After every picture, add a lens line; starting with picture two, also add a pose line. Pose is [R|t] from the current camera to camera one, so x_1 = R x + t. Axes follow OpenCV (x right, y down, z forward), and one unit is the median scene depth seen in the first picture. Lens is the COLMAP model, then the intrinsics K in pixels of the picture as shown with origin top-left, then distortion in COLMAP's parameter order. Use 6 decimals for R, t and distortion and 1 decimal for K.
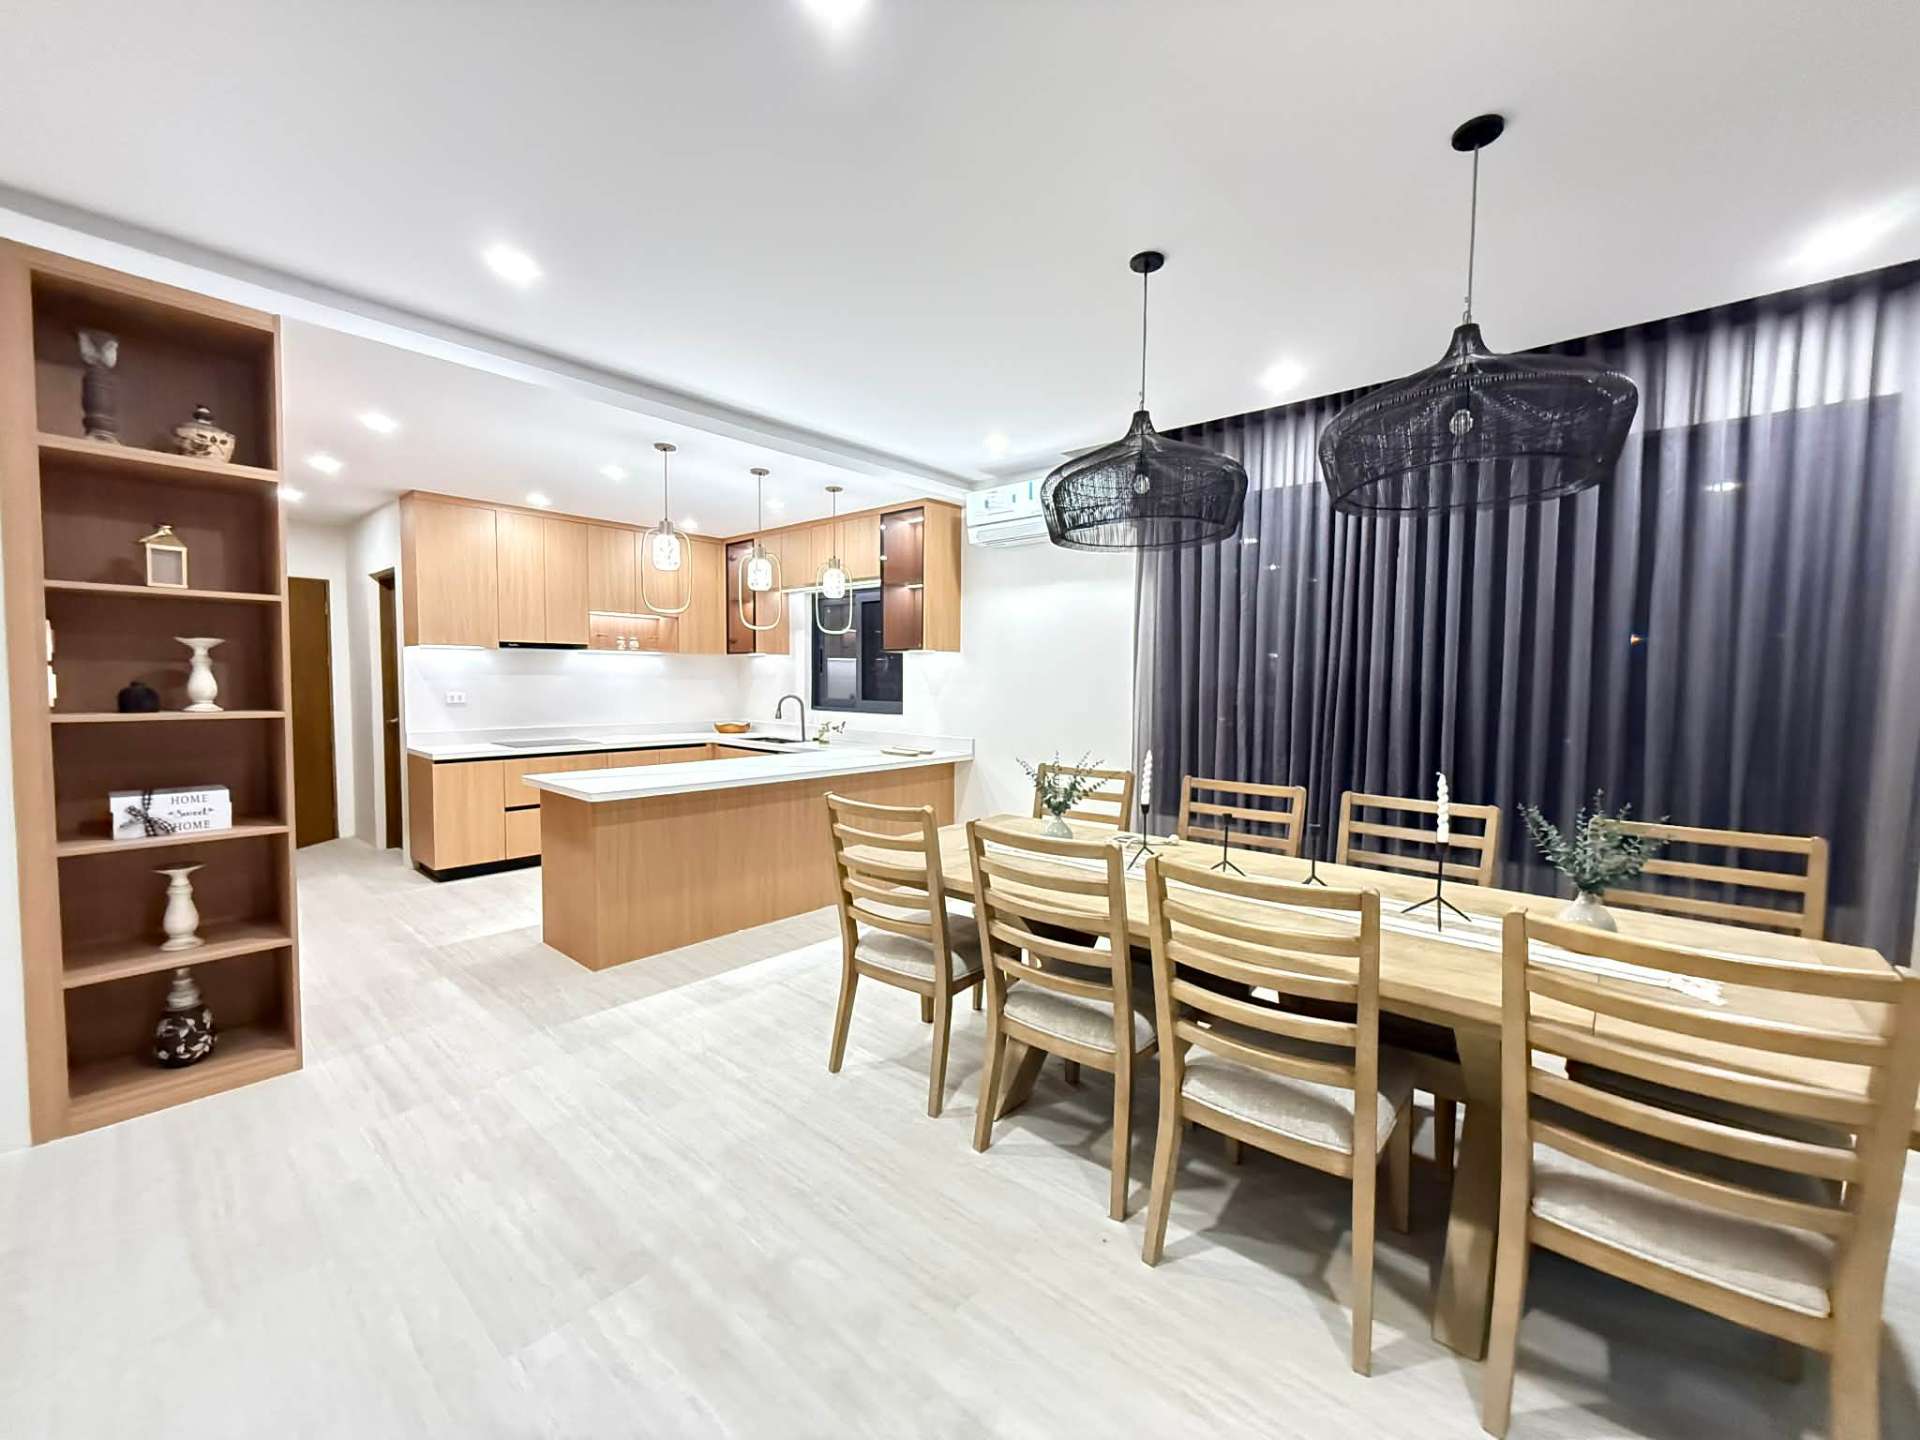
lens RADIAL K [[766.9, 0, 966.4], [0, 766.9, 722.2], [0, 0, 1]] dist [0.003323, 0.000422]
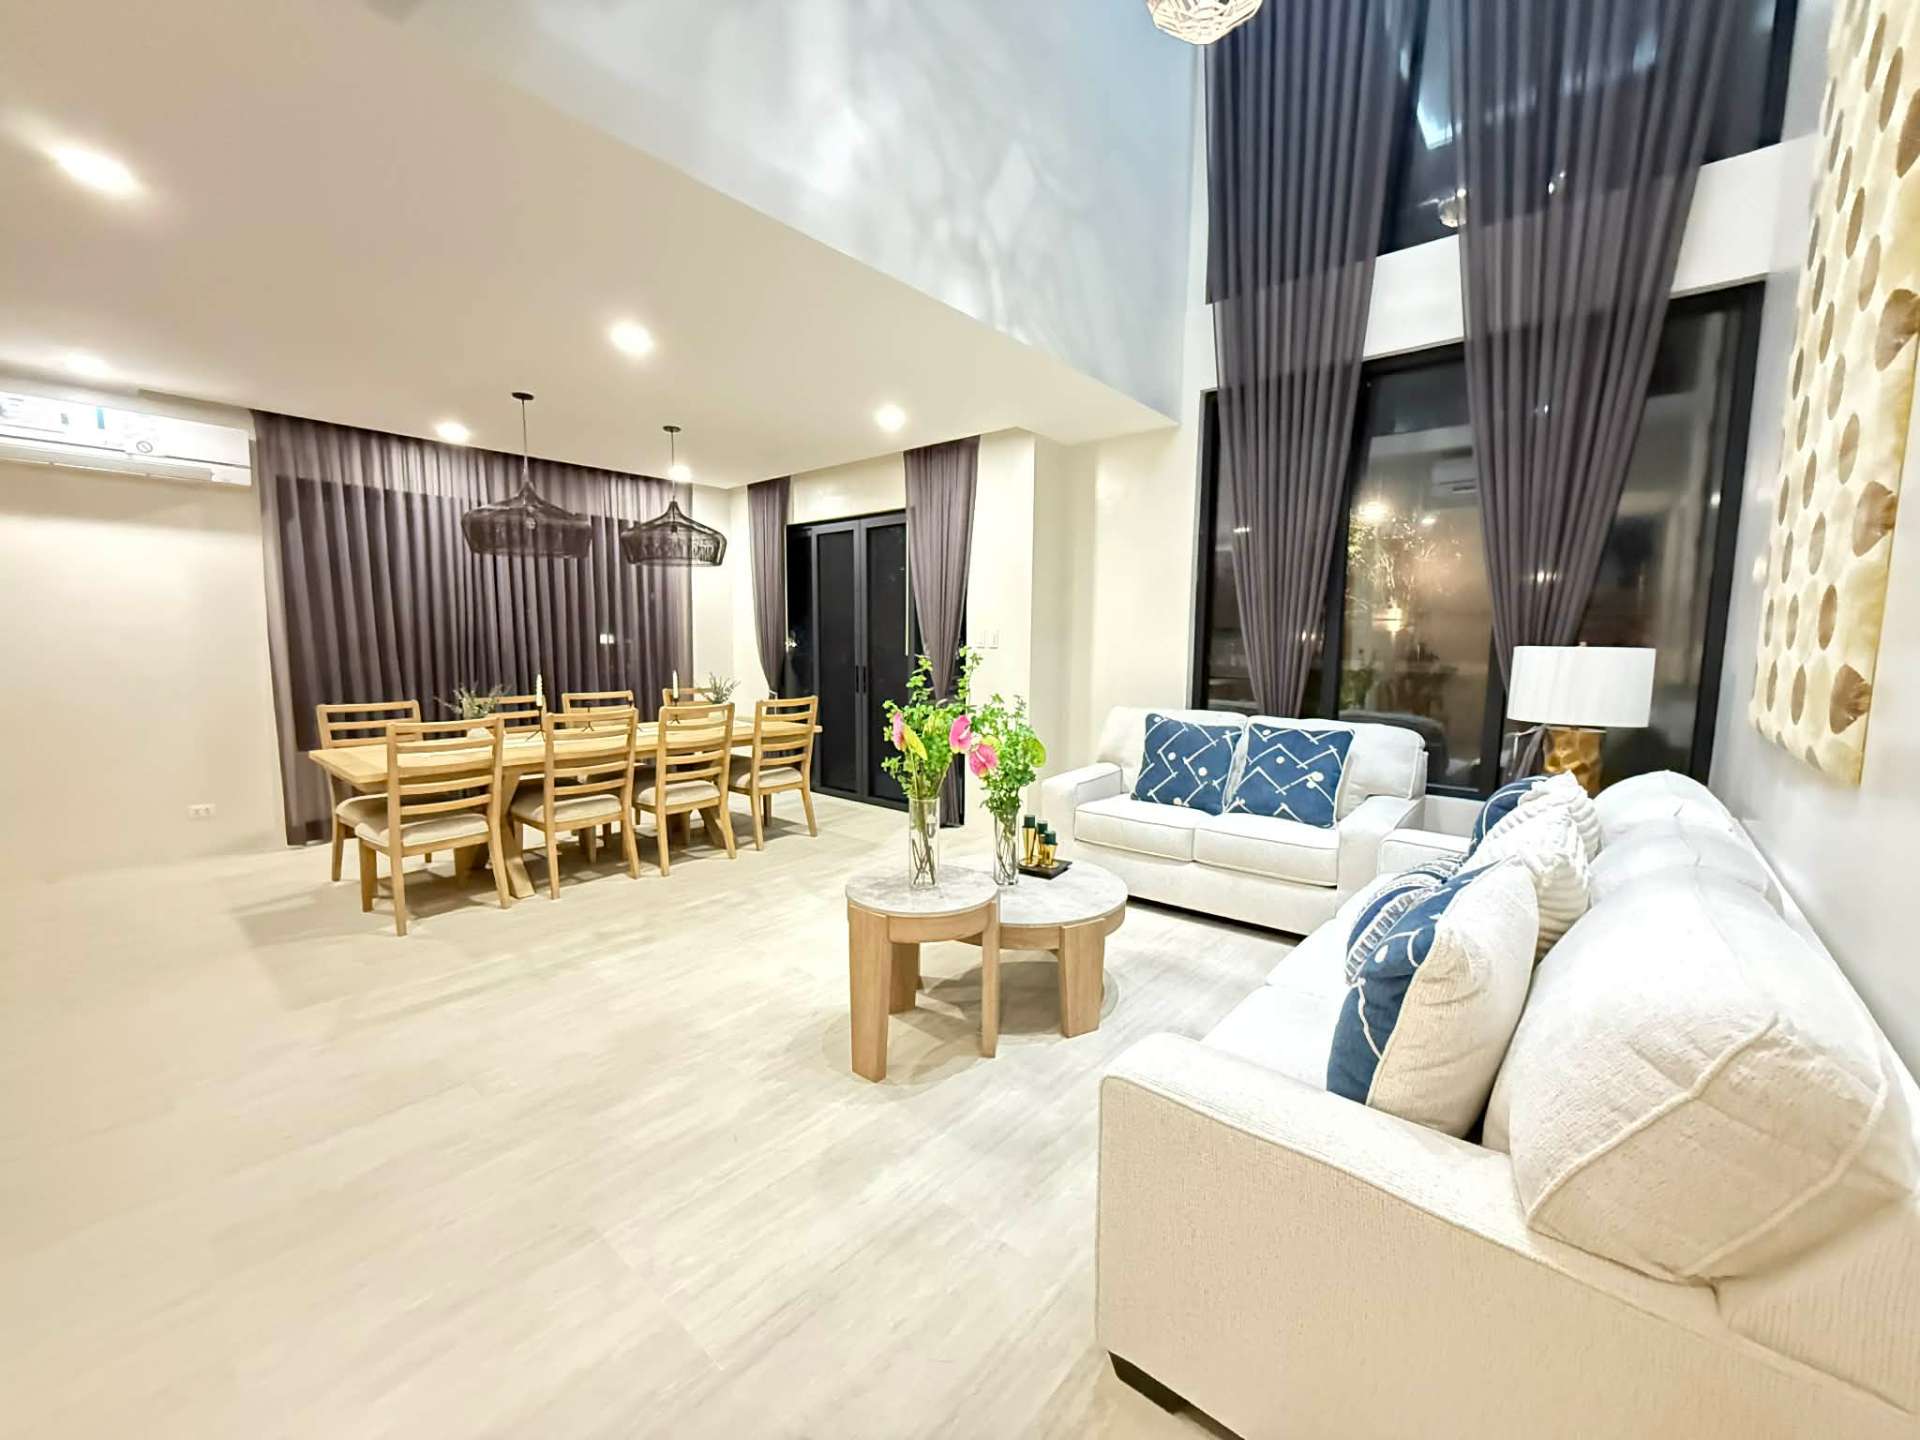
lens RADIAL K [[766.9, 0, 966.4], [0, 766.9, 722.2], [0, 0, 1]] dist [0.003323, 0.000422]
pose [[-0.009546, -0.118896, 0.992861, -1.526203], [0.048912, 0.991662, 0.119223, -0.017215], [-0.998757, 0.049701, -0.003651, 0.025631]]
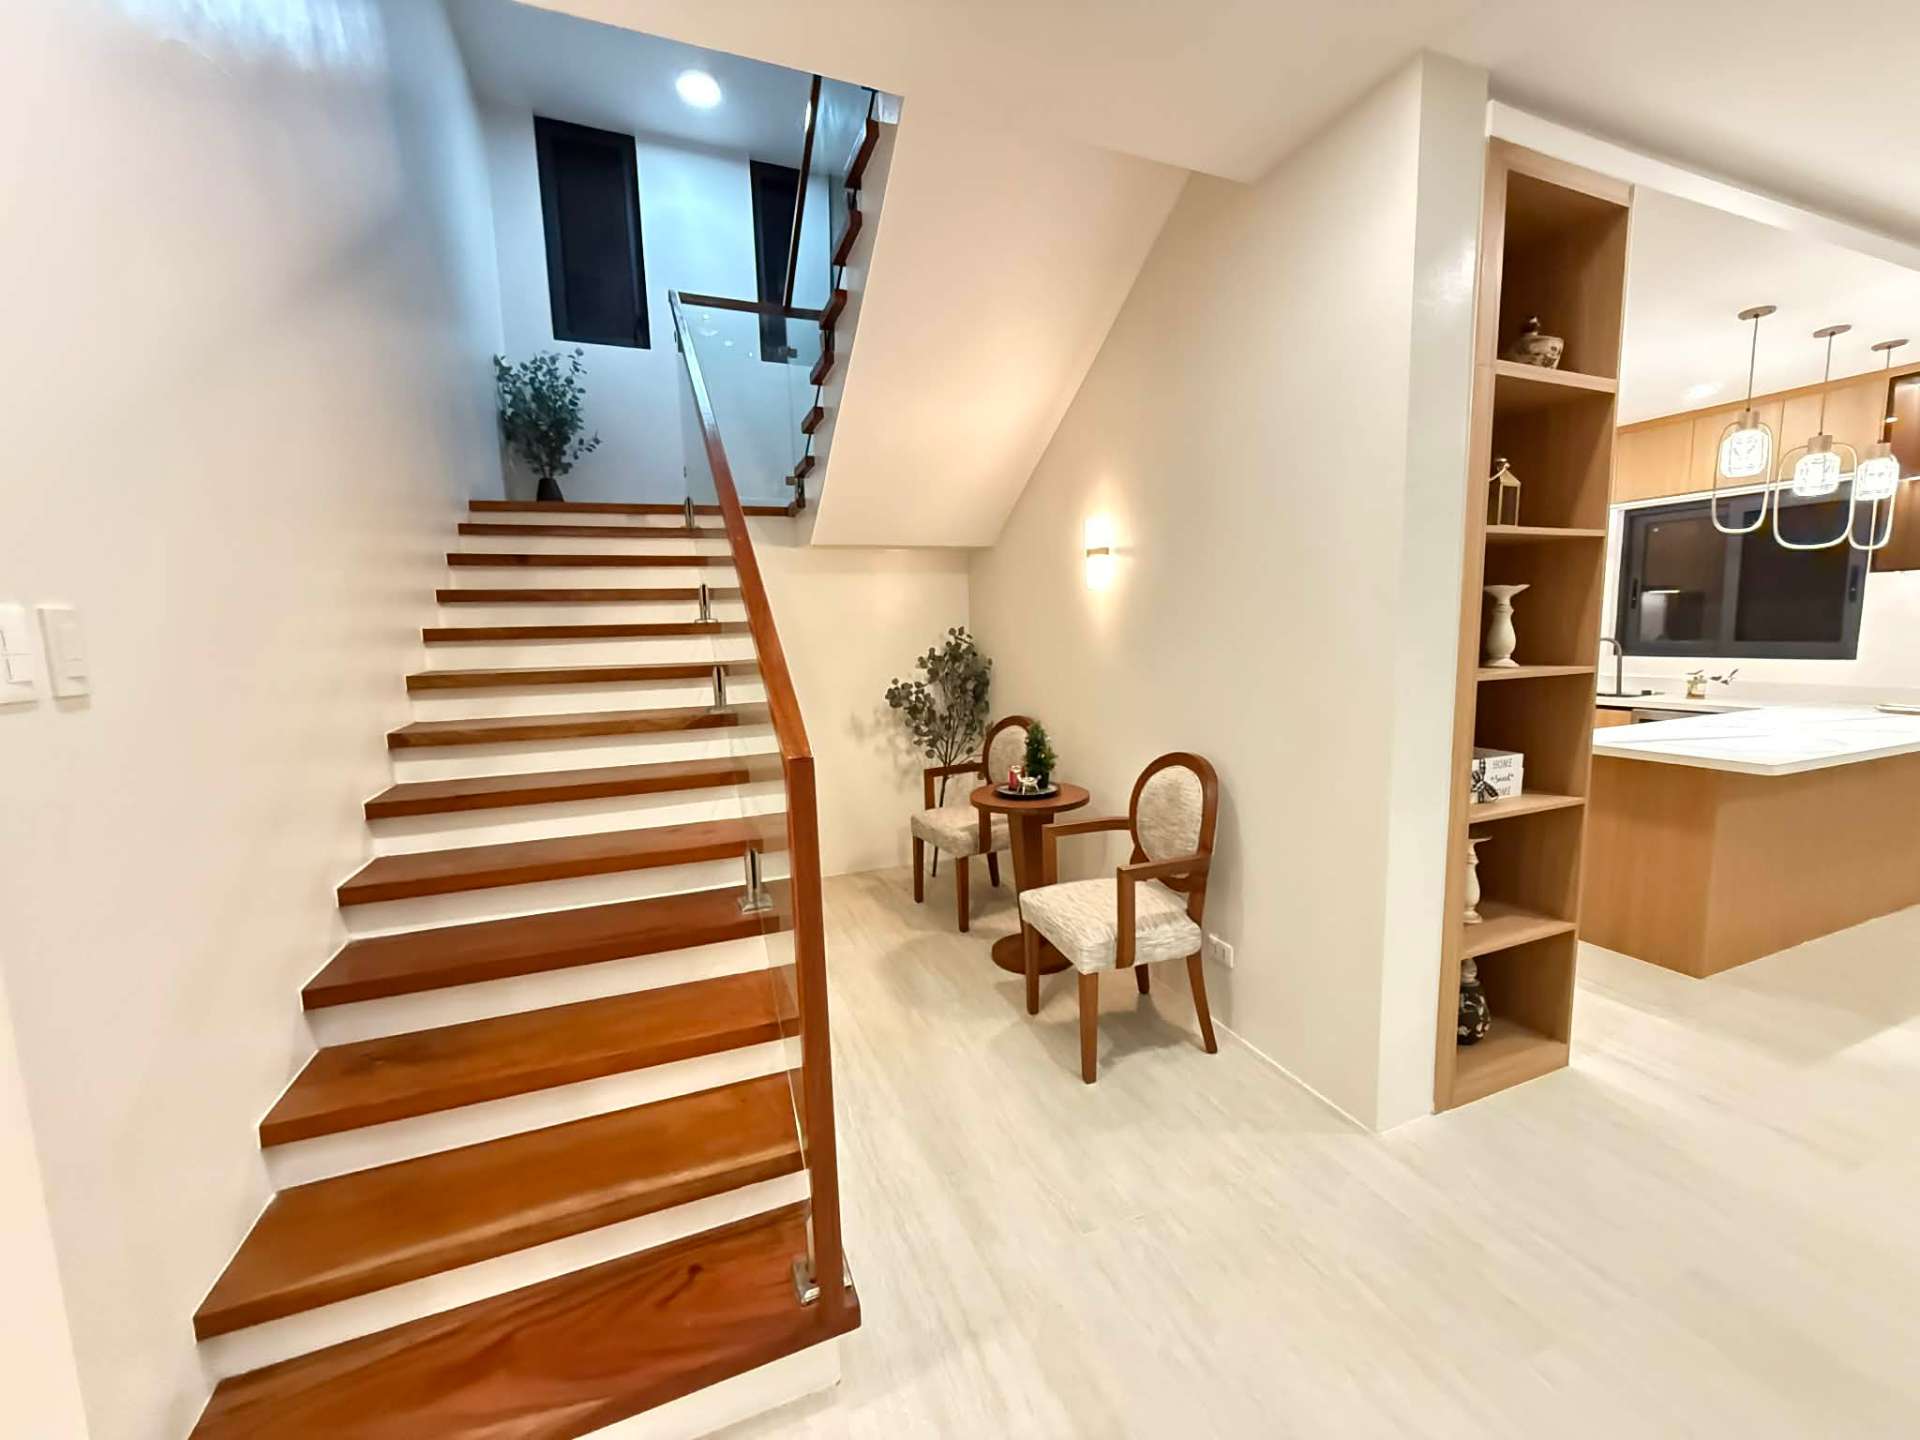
lens RADIAL K [[766.9, 0, 966.4], [0, 766.9, 722.2], [0, 0, 1]] dist [0.003323, 0.000422]
pose [[0.887555, 0.021672, -0.460193, -1.126082], [0.009845, 0.997773, 0.065978, -0.015181], [0.460597, -0.063090, 0.885364, -0.093604]]
